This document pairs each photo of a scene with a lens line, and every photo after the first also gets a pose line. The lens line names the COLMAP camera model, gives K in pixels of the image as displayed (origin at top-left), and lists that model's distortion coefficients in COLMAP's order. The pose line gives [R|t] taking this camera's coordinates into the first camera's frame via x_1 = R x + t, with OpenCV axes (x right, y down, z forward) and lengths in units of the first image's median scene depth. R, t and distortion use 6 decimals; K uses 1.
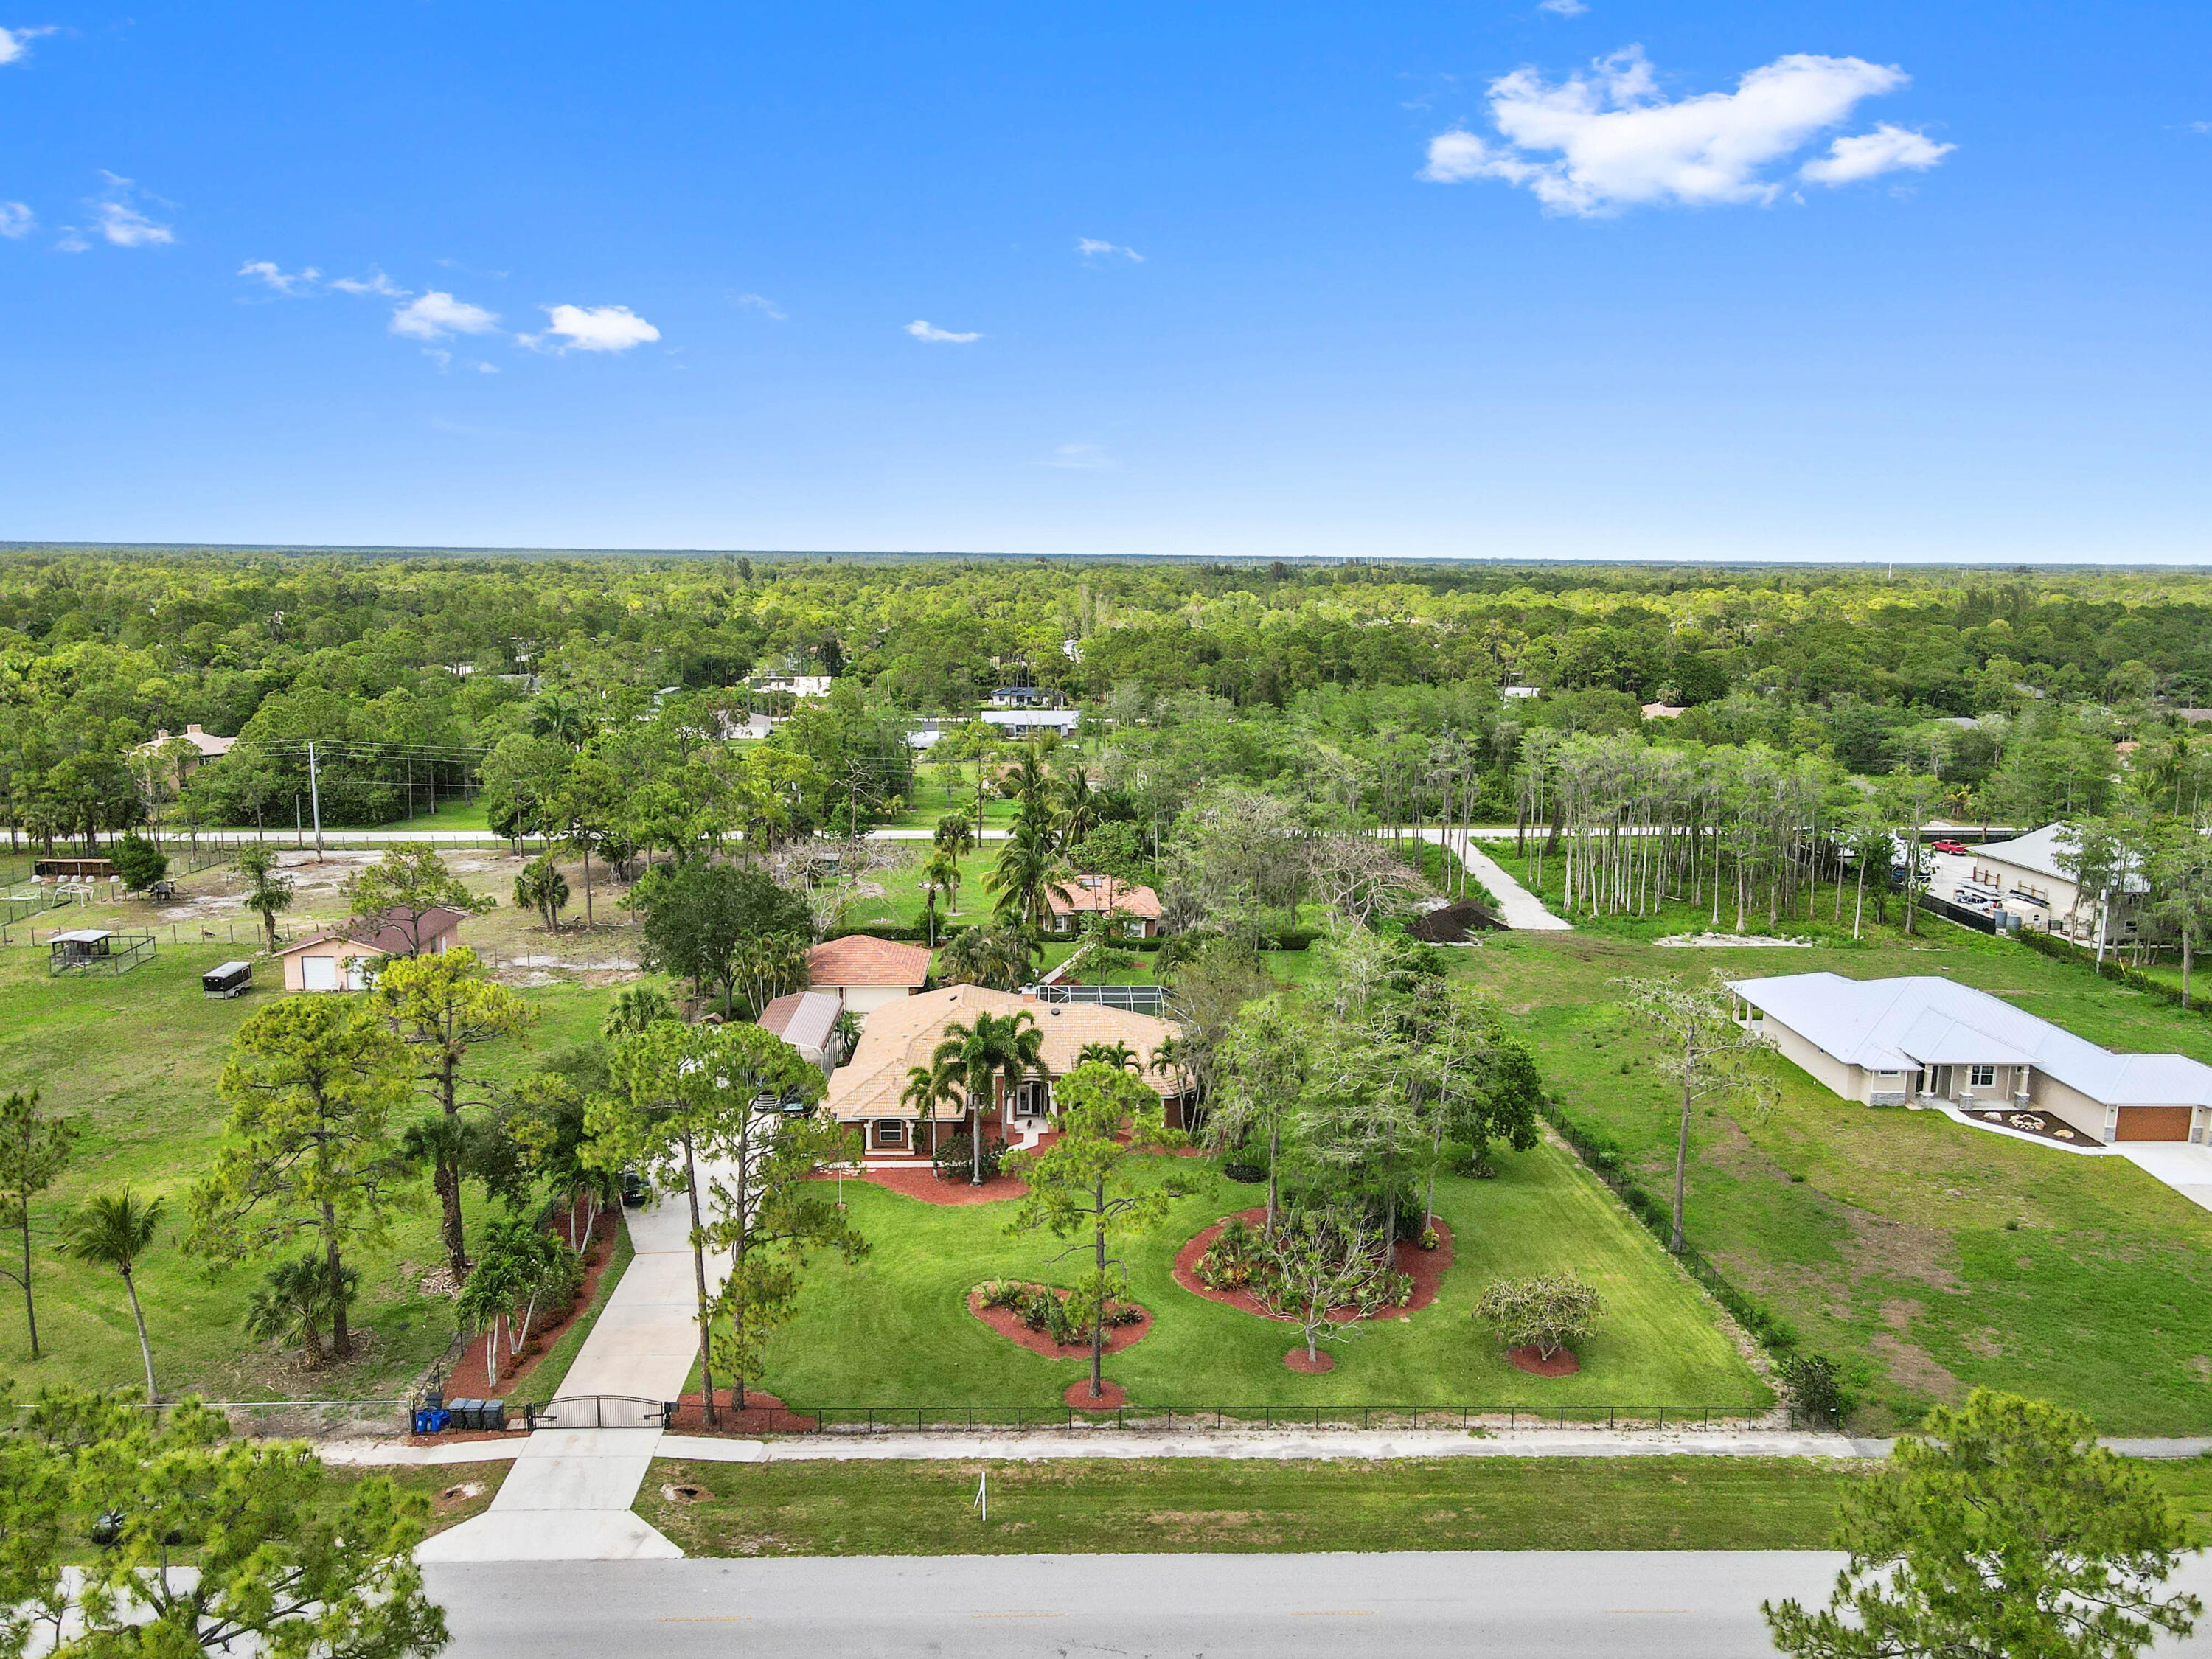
lens RADIAL K [[1653.3, 0, 1110.7], [0, 1653.3, 834.7], [0, 0, 1]] dist [0.021282, -0.009180]
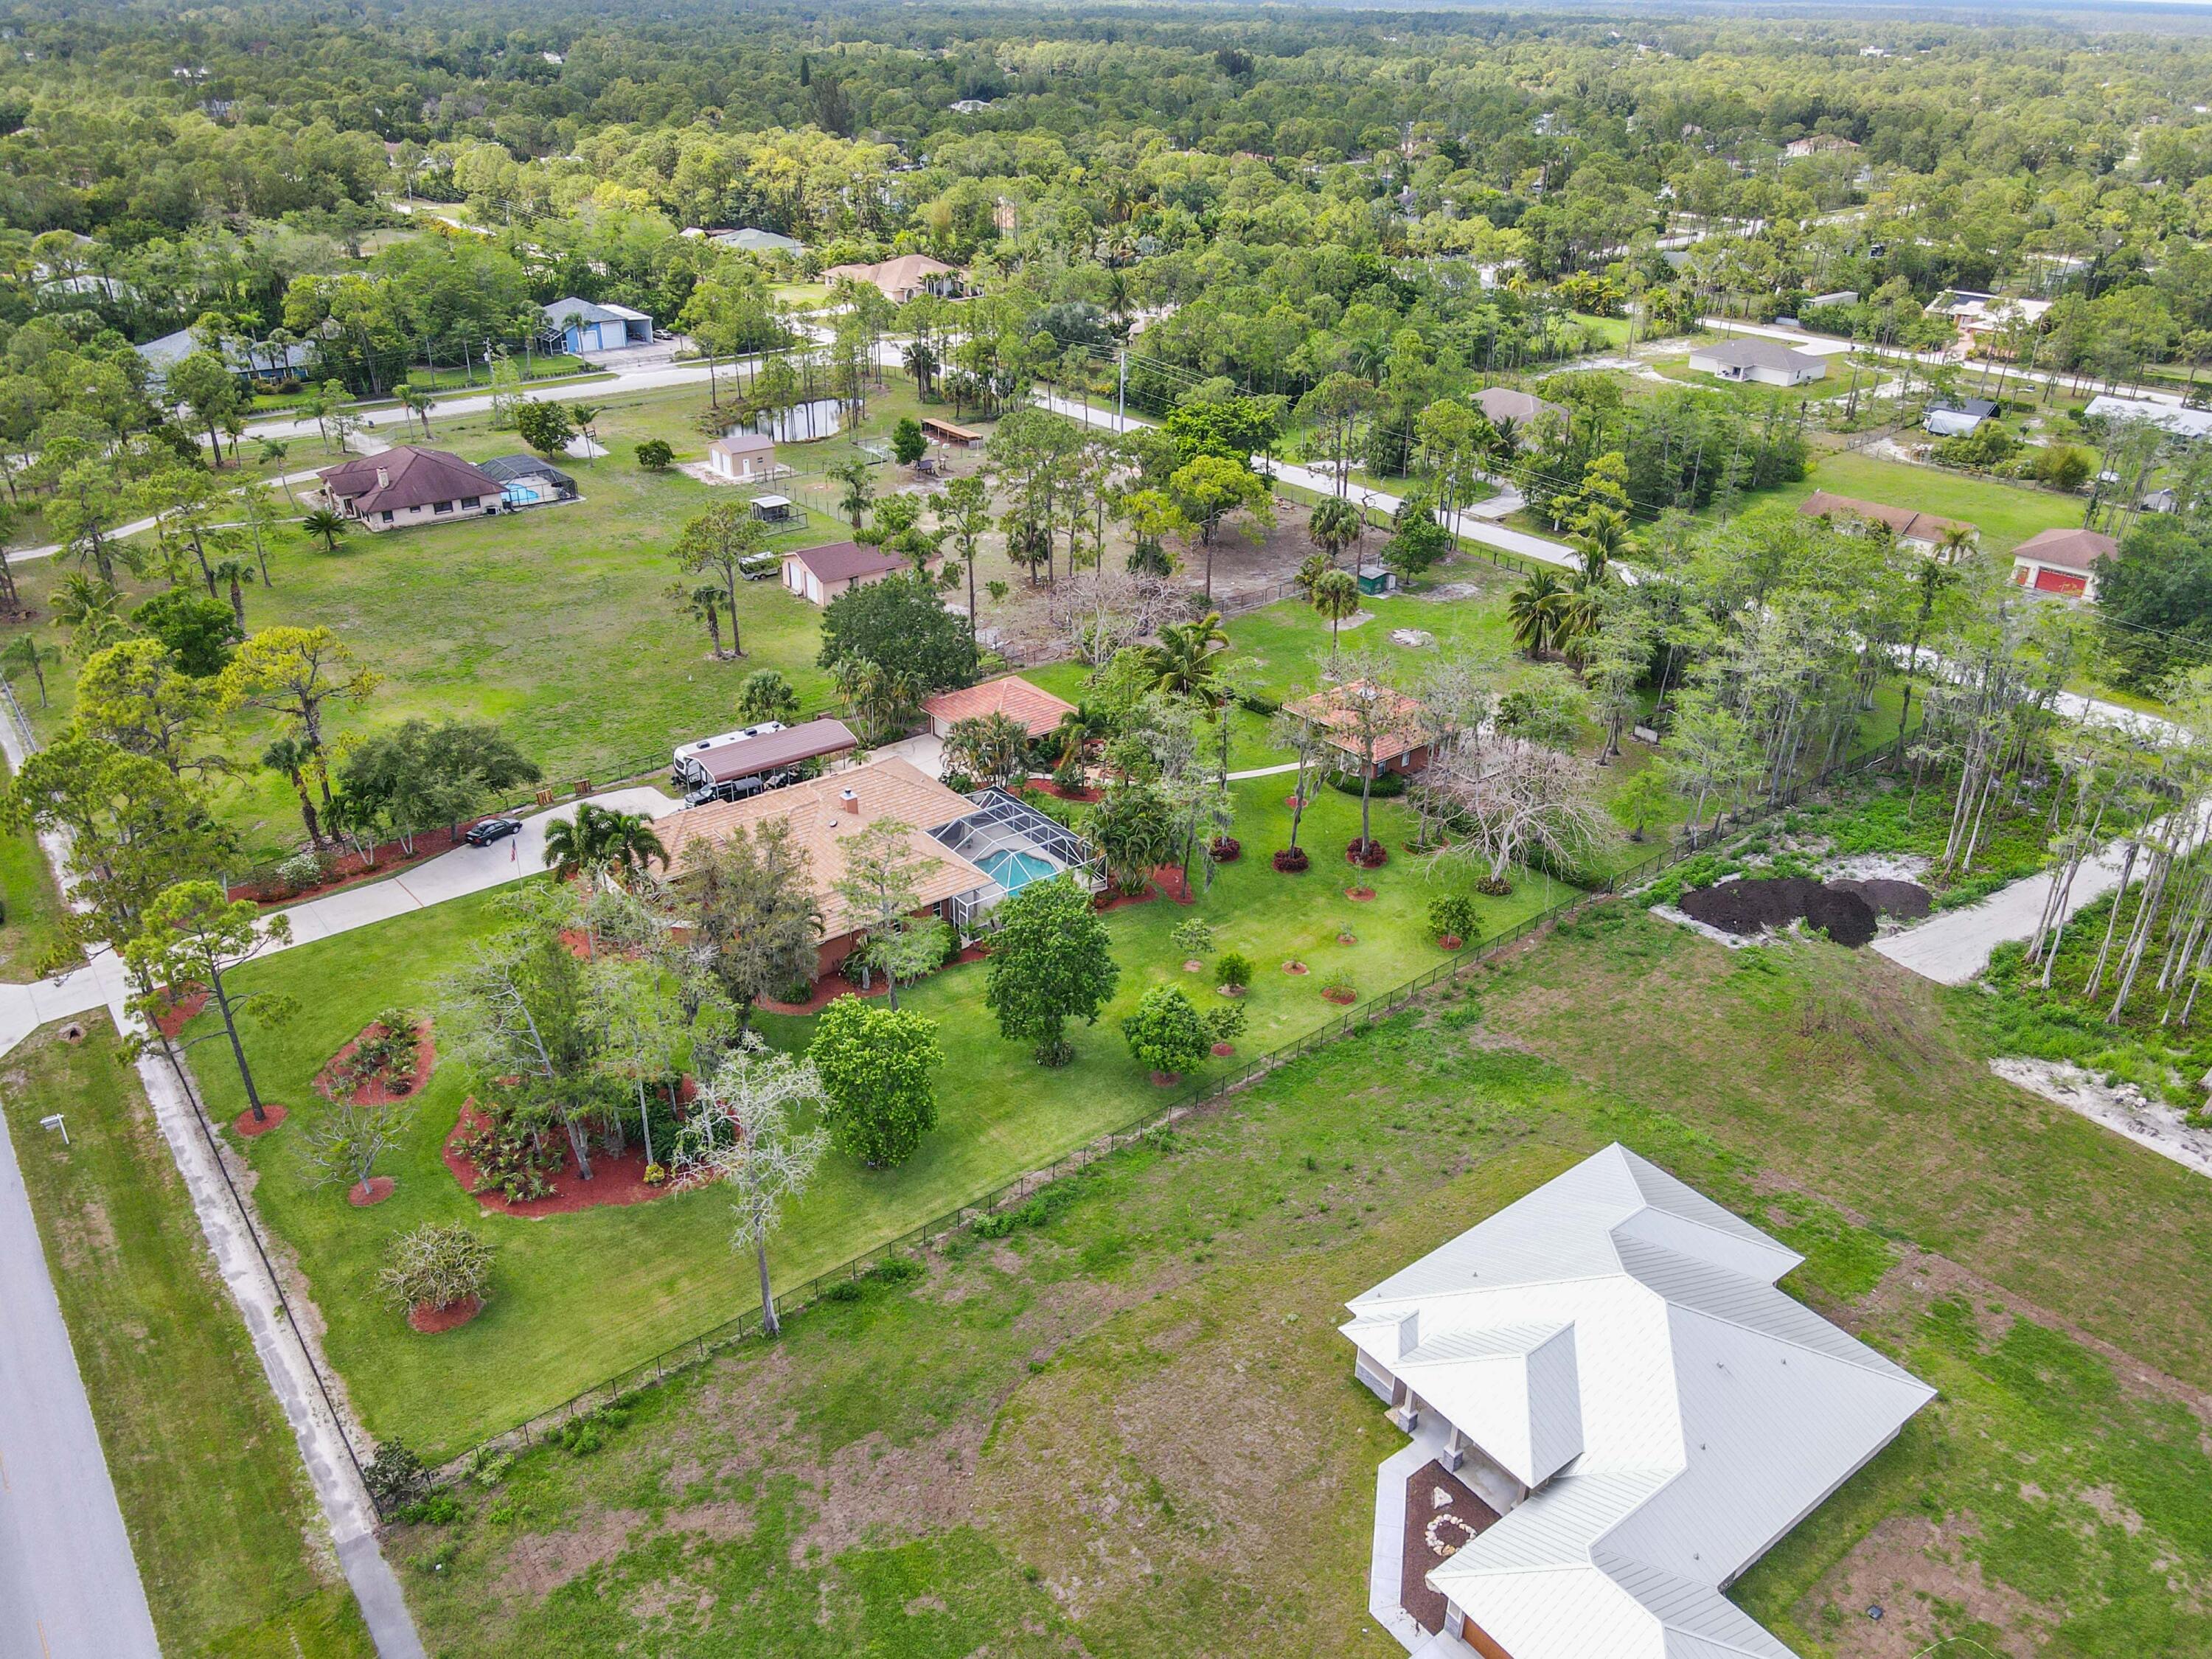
lens RADIAL K [[1639.3, 0, 1110.9], [0, 1639.3, 832.4], [0, 0, 1]] dist [0.004662, 0.027127]
pose [[0.587189, 0.374925, -0.717385, 0.848638], [-0.150290, 0.921350, 0.358508, -0.297975], [0.795376, -0.102696, 0.597354, 0.547806]]
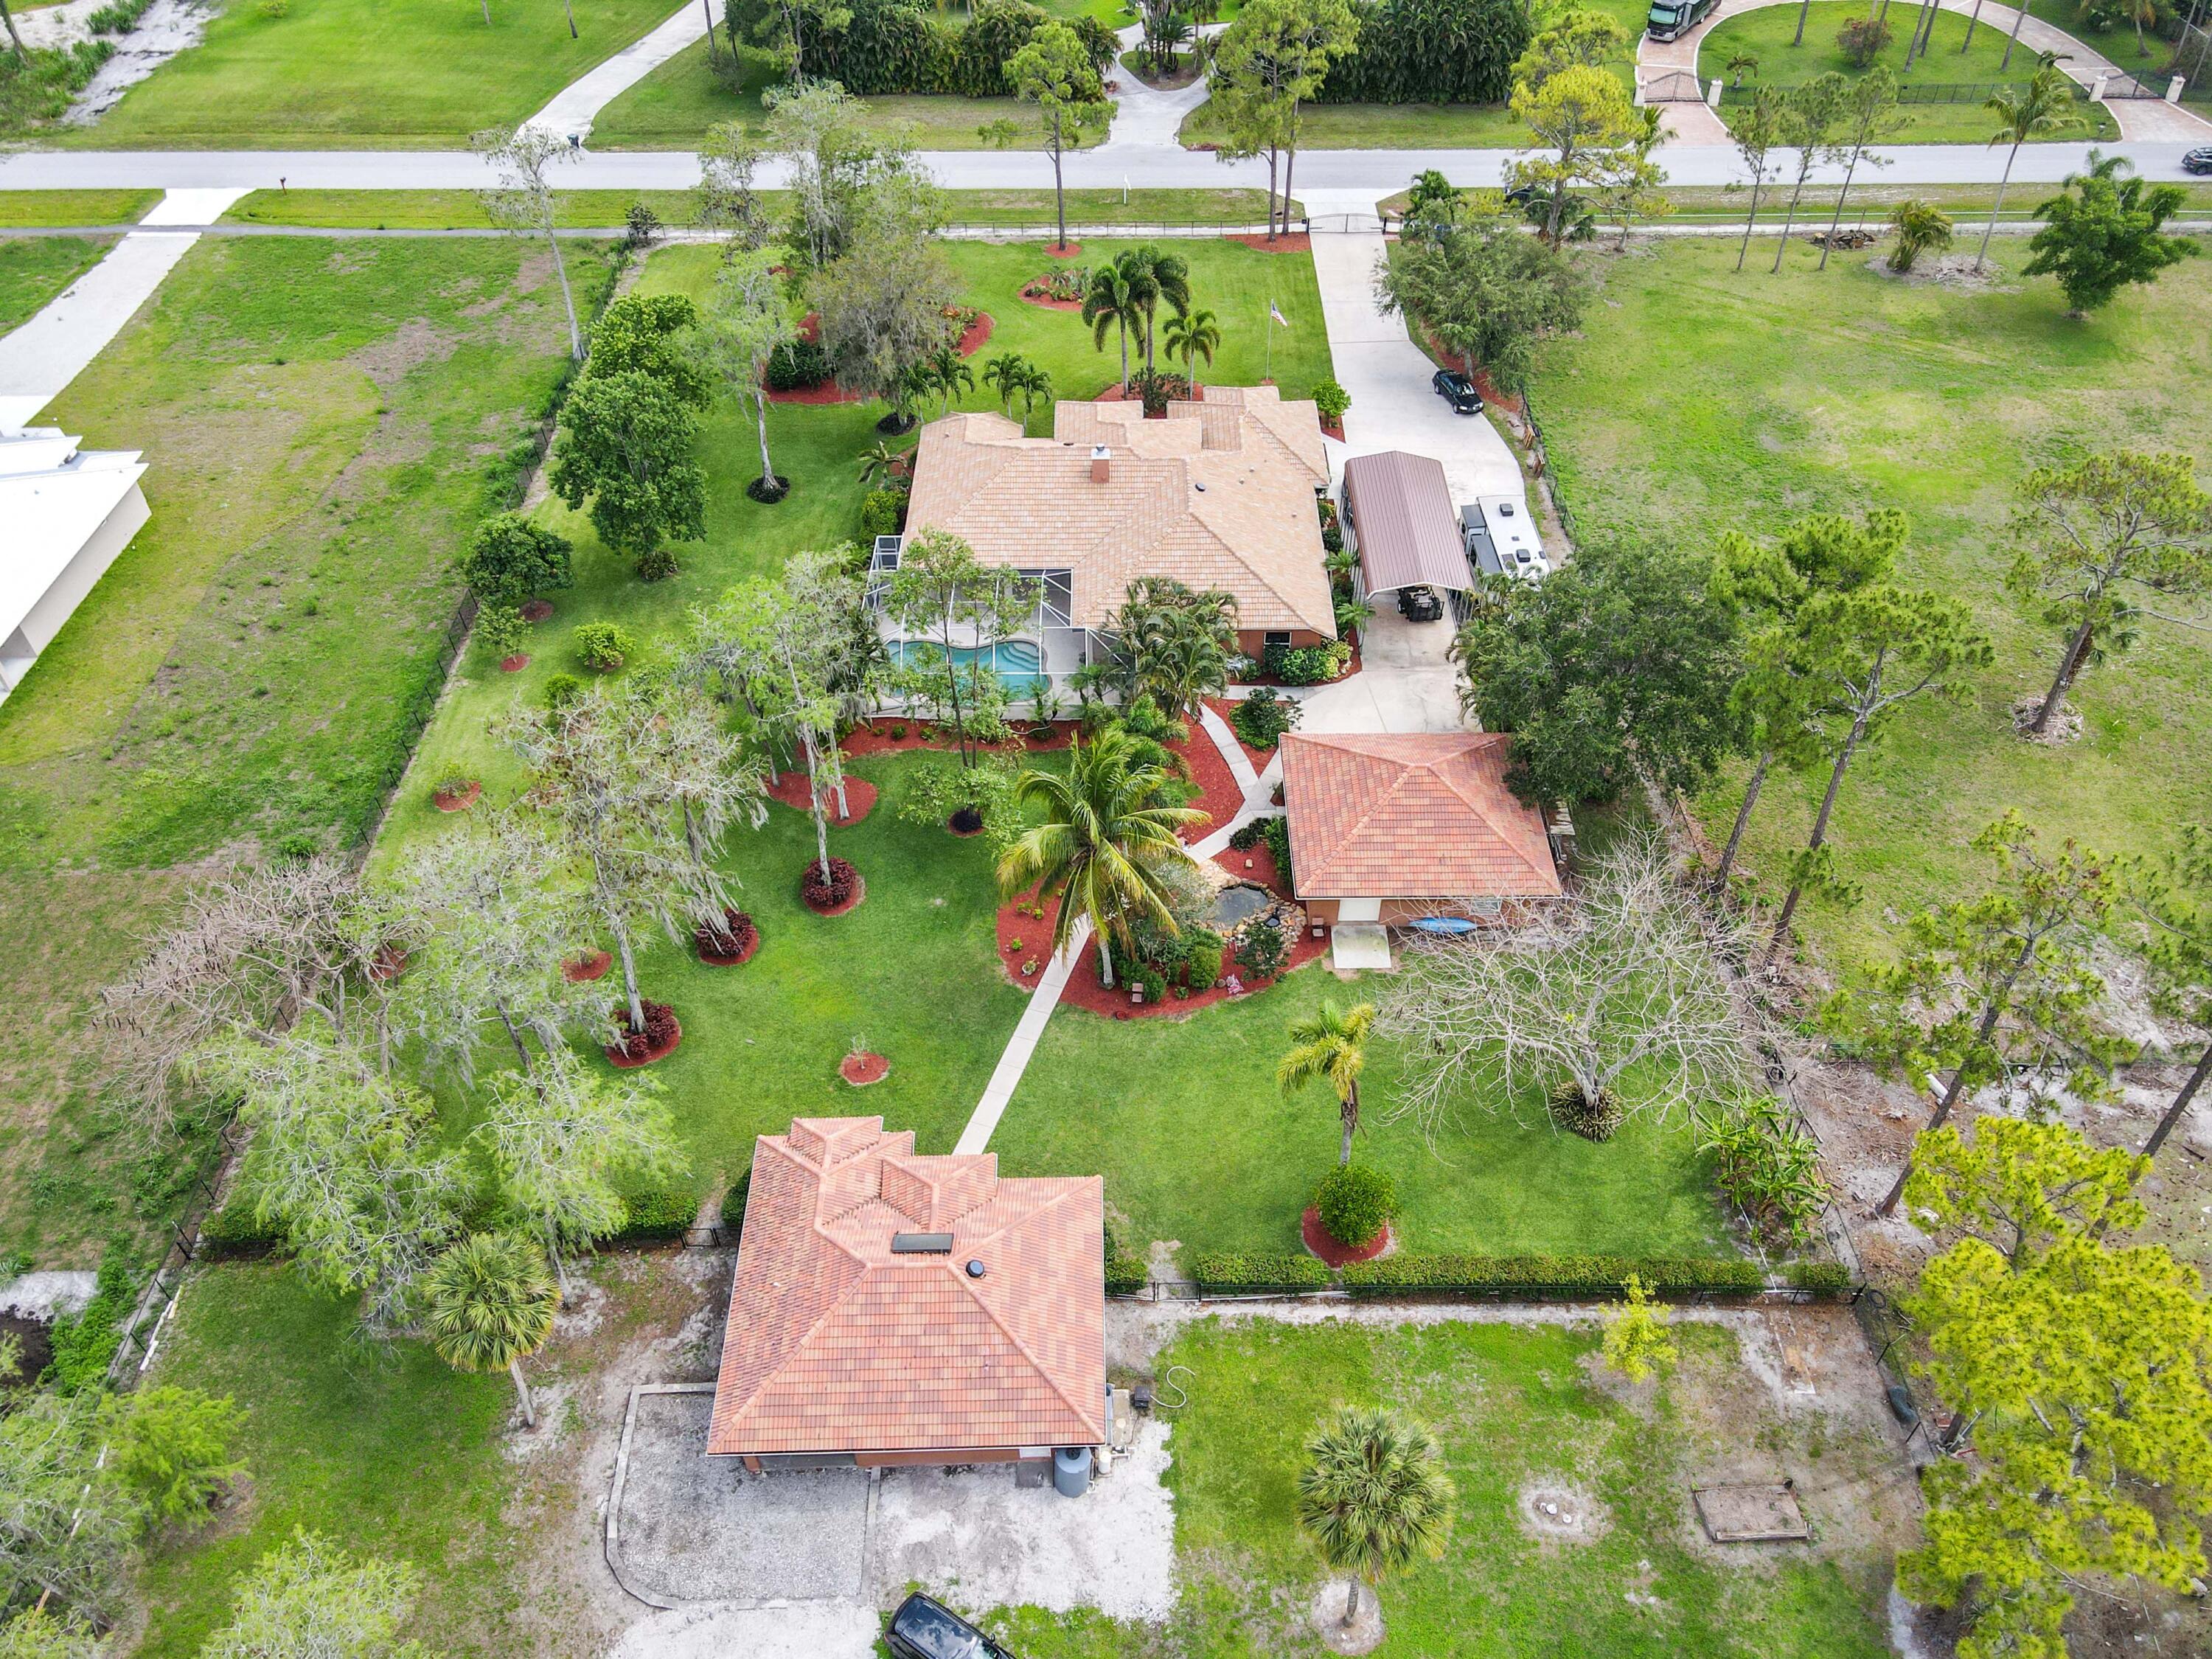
lens RADIAL K [[1653.3, 0, 1110.7], [0, 1653.3, 834.7], [0, 0, 1]] dist [0.021282, -0.009180]
pose [[-0.998905, -0.031081, 0.034969, -0.093766], [0.010017, 0.588021, 0.808784, -0.463416], [-0.045701, 0.808249, -0.587065, 1.713421]]
